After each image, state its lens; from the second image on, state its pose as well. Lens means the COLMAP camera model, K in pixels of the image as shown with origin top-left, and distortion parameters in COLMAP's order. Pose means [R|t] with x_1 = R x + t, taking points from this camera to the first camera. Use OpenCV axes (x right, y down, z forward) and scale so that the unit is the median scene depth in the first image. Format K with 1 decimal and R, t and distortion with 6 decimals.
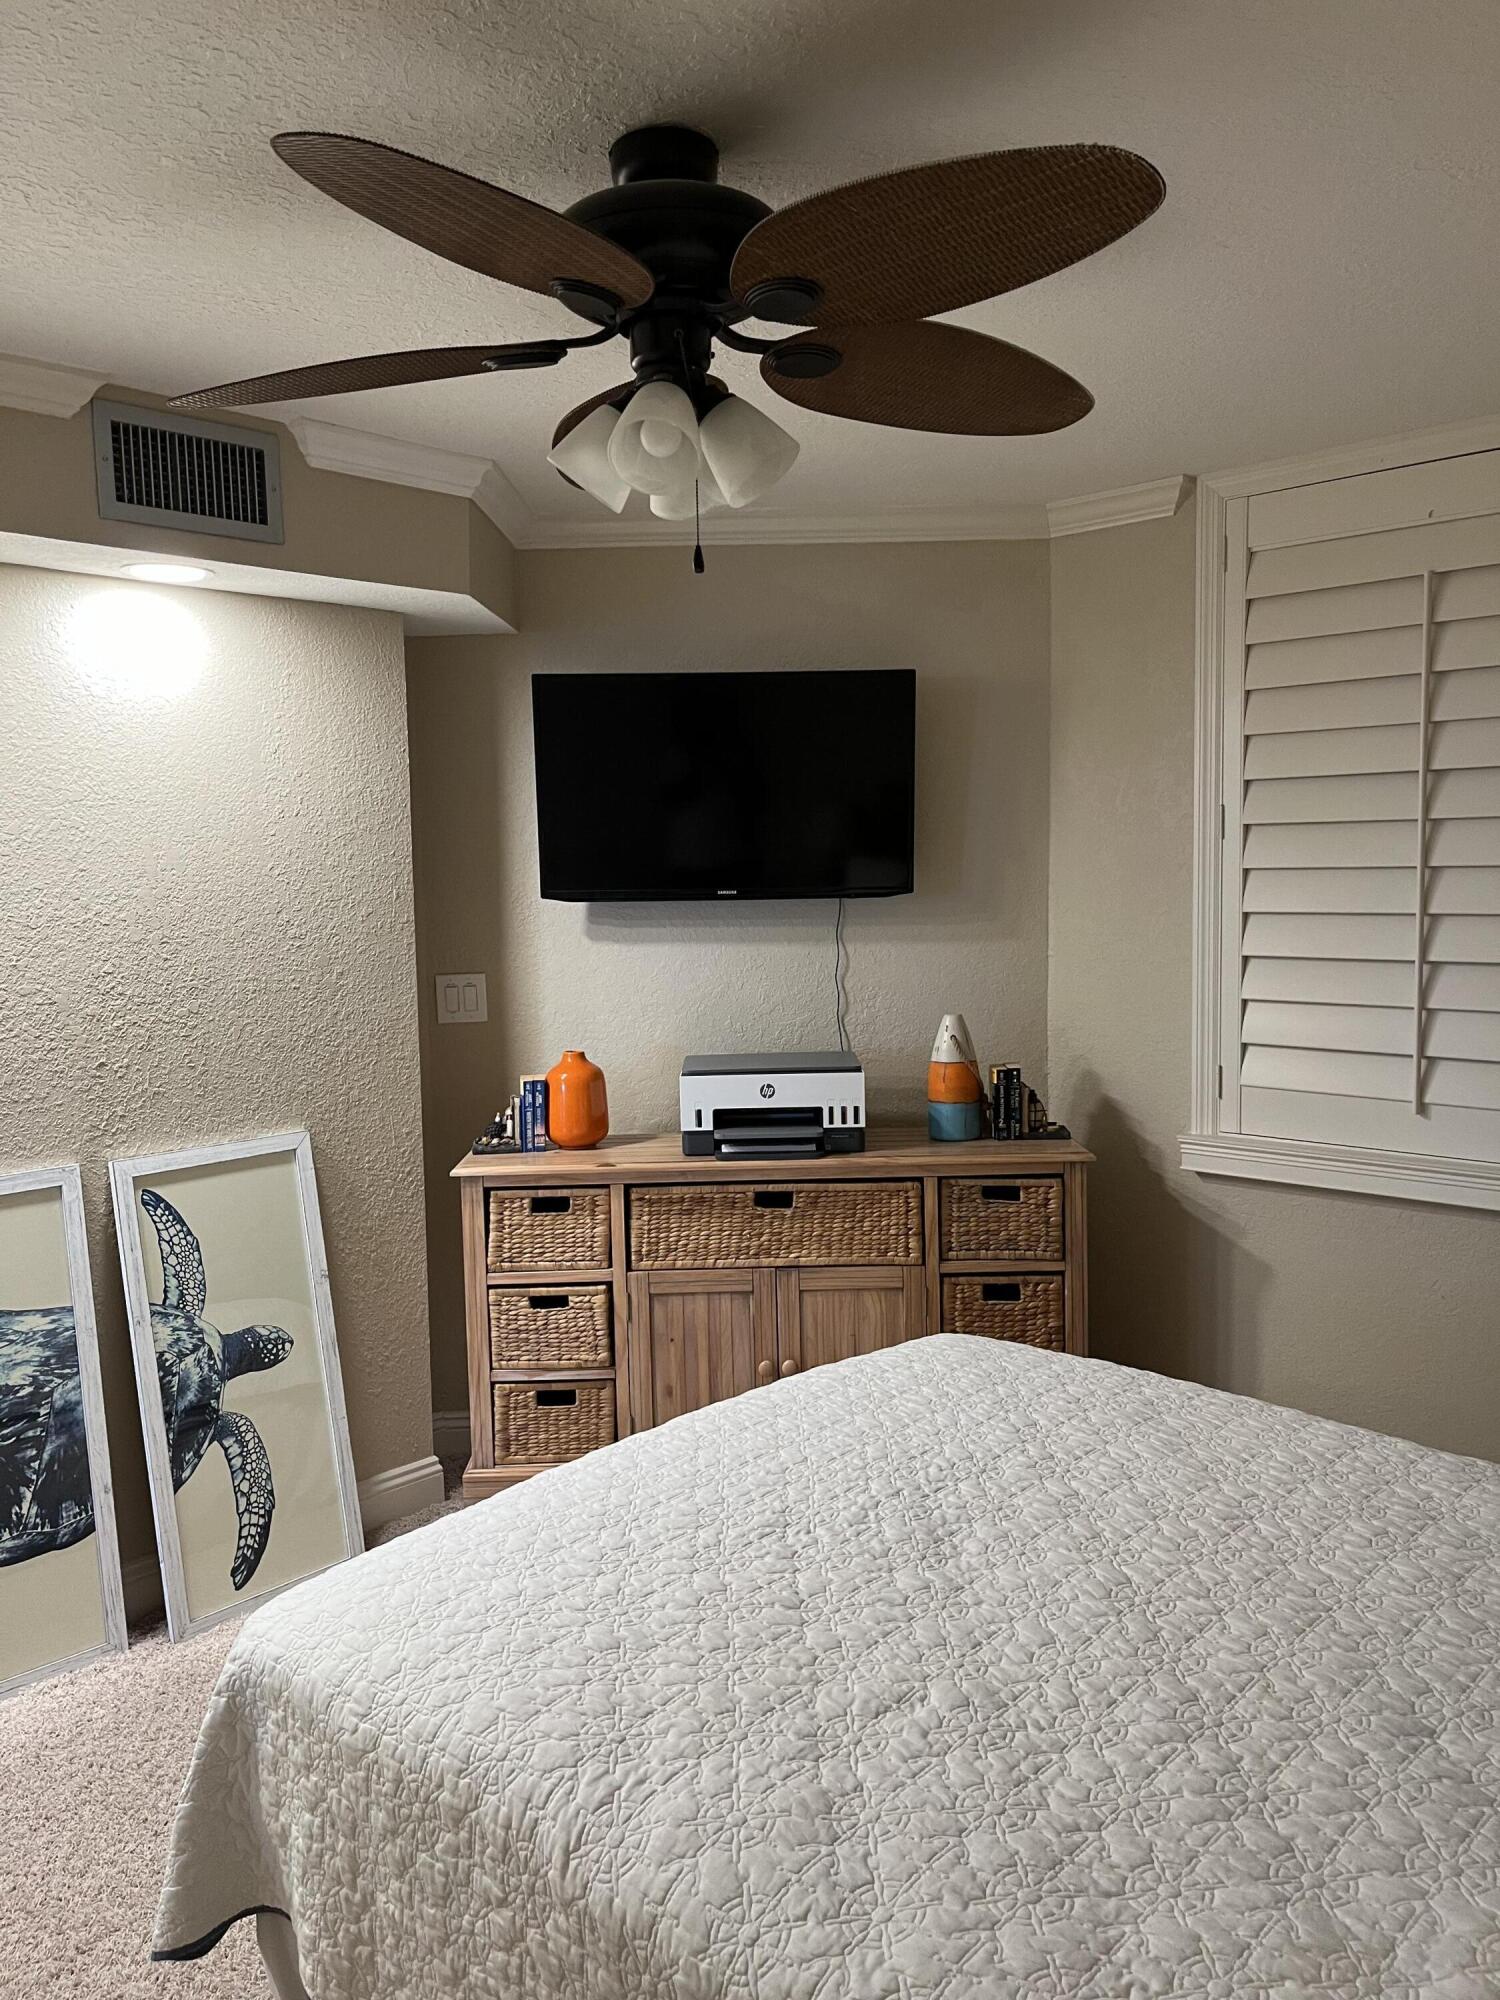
lens RADIAL K [[1528.8, 0, 732.3], [0, 1528.8, 1005.0], [0, 0, 1]] dist [0.059976, -0.092090]
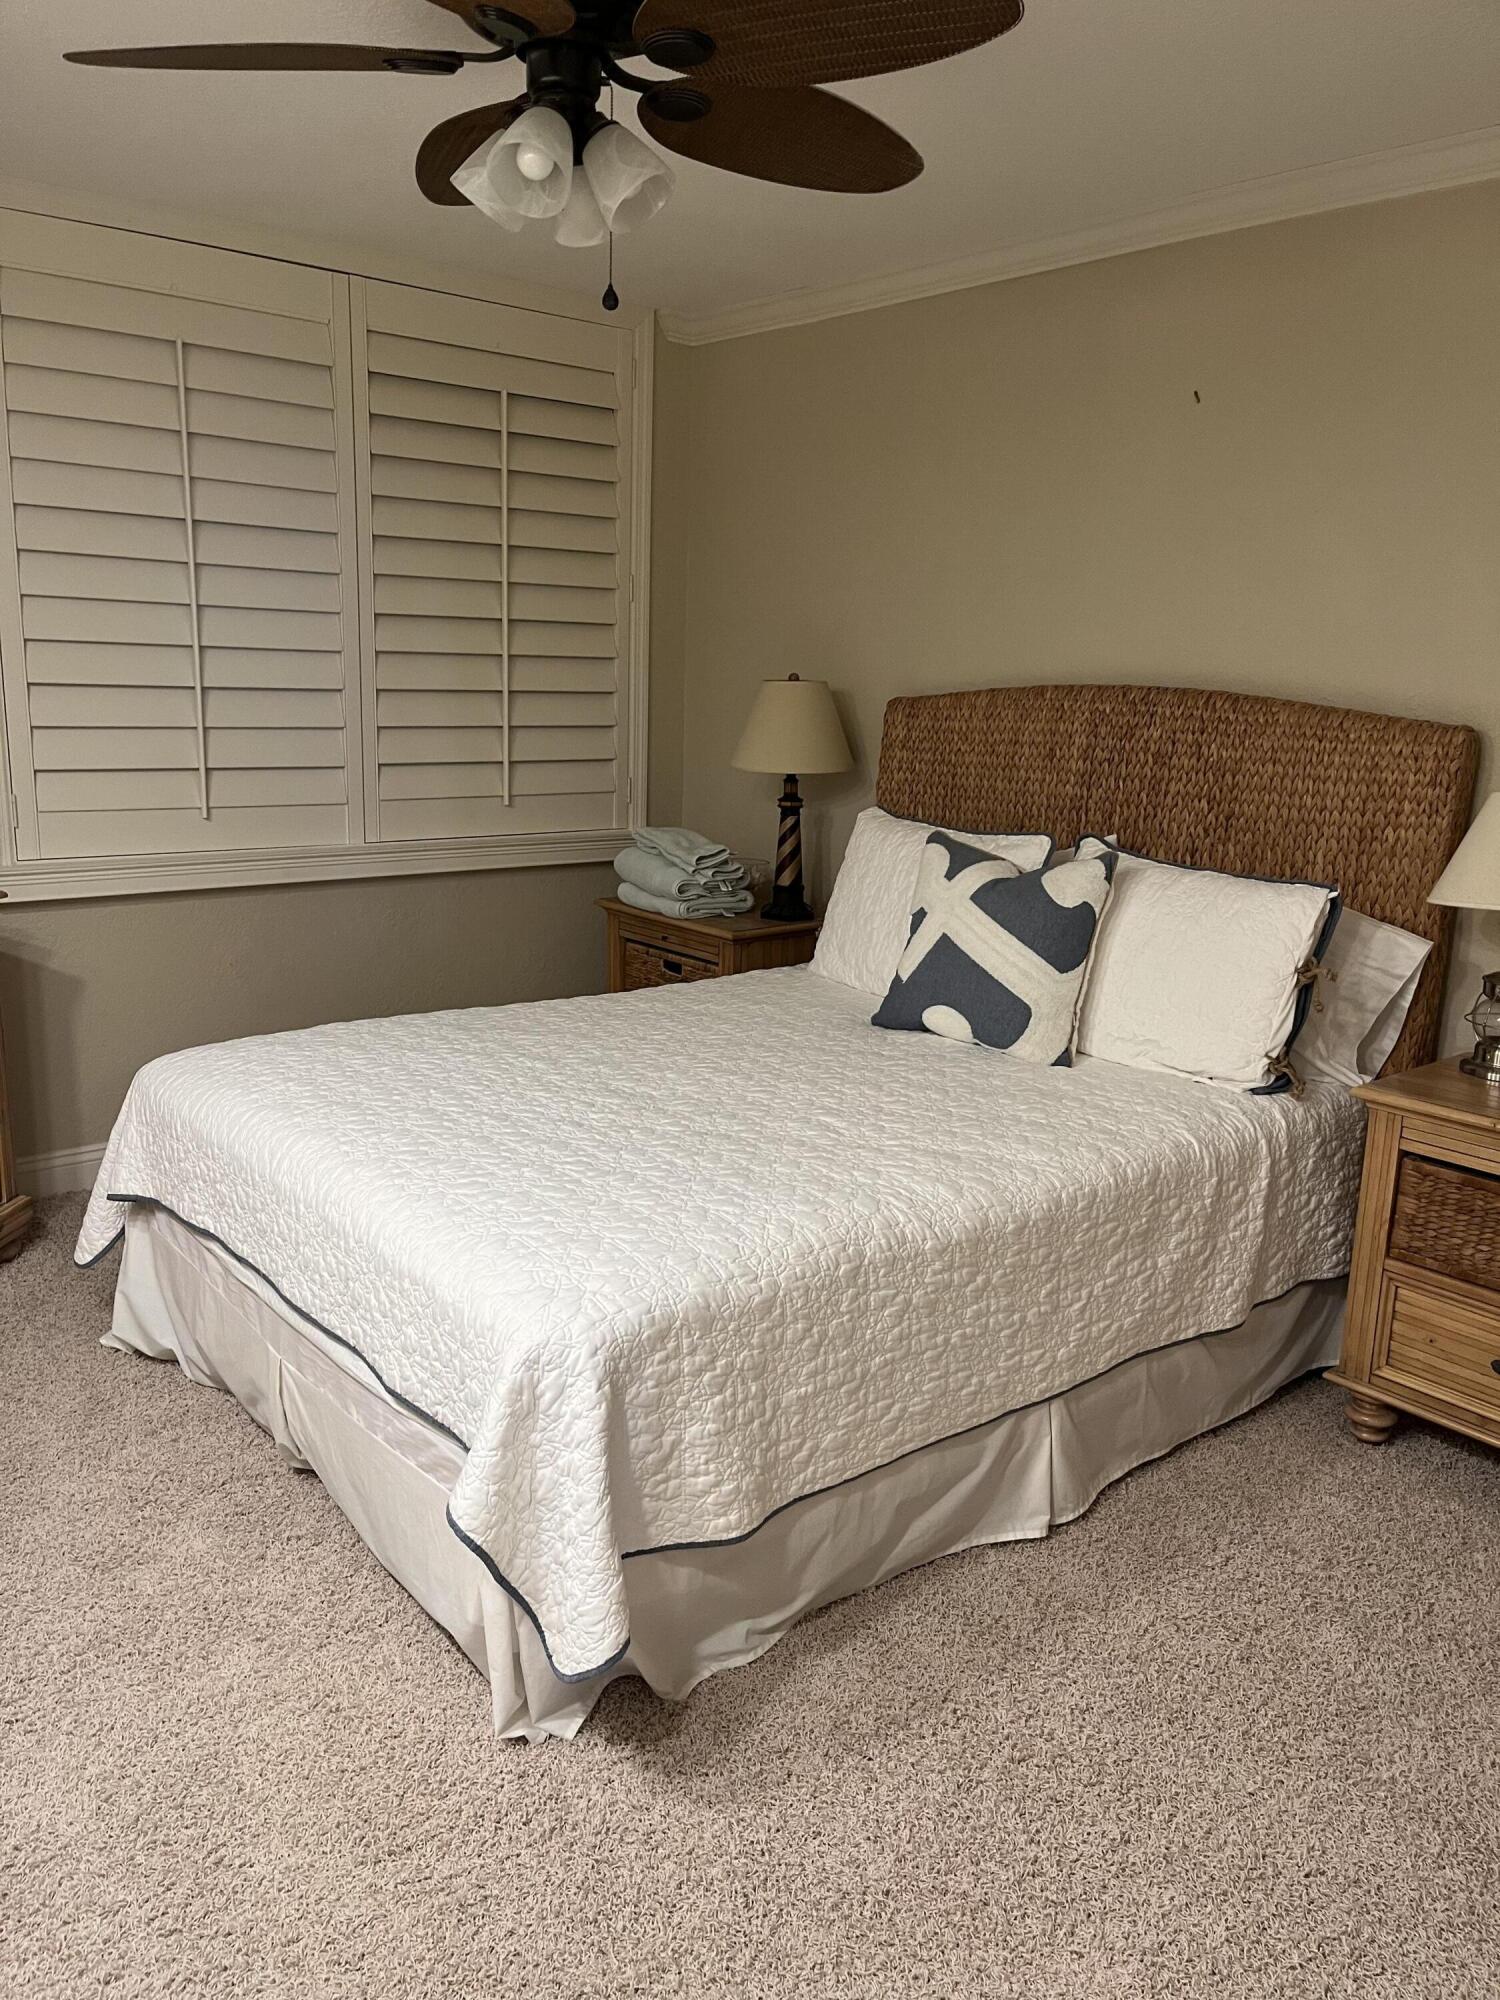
lens RADIAL K [[1528.8, 0, 748.3], [0, 1528.8, 1006.1], [0, 0, 1]] dist [0.059976, -0.092090]
pose [[0.081334, -0.186322, 0.979116, -1.236333], [0.046583, 0.982008, 0.183003, 0.022022], [-0.995598, 0.030726, 0.088550, 0.792171]]
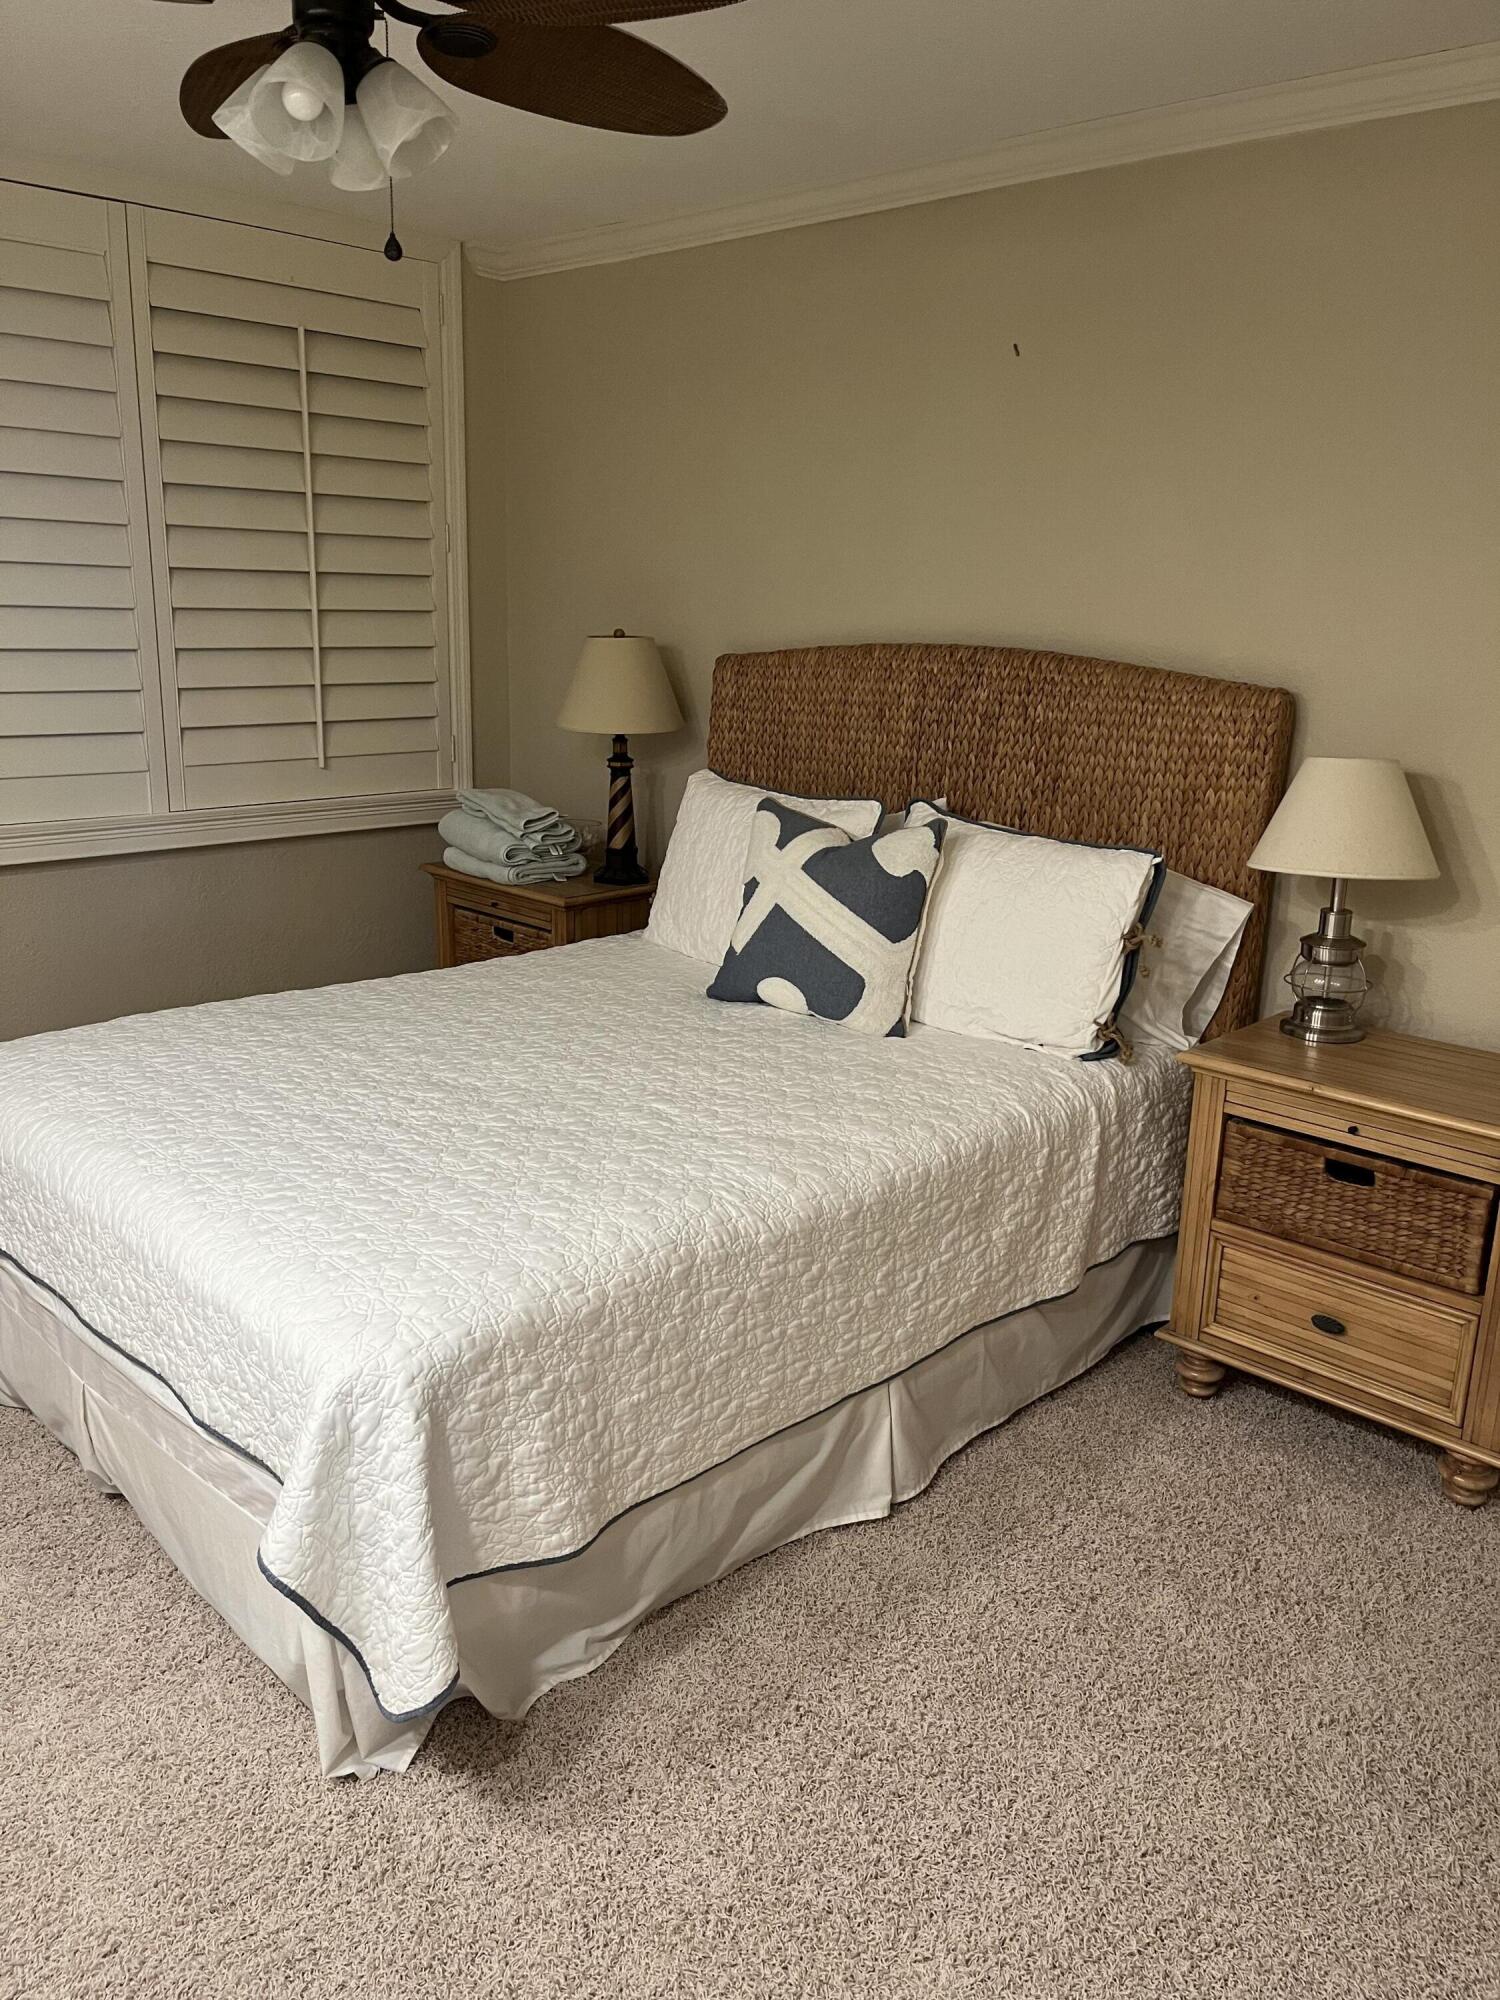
lens RADIAL K [[1528.8, 0, 750.0], [0, 1528.8, 1003.0], [0, 0, 1]] dist [0.059976, -0.092090]
pose [[-0.020316, -0.227324, 0.973607, -1.188759], [0.054110, 0.972131, 0.228108, -0.012805], [-0.998328, 0.057316, -0.007449, 0.771269]]
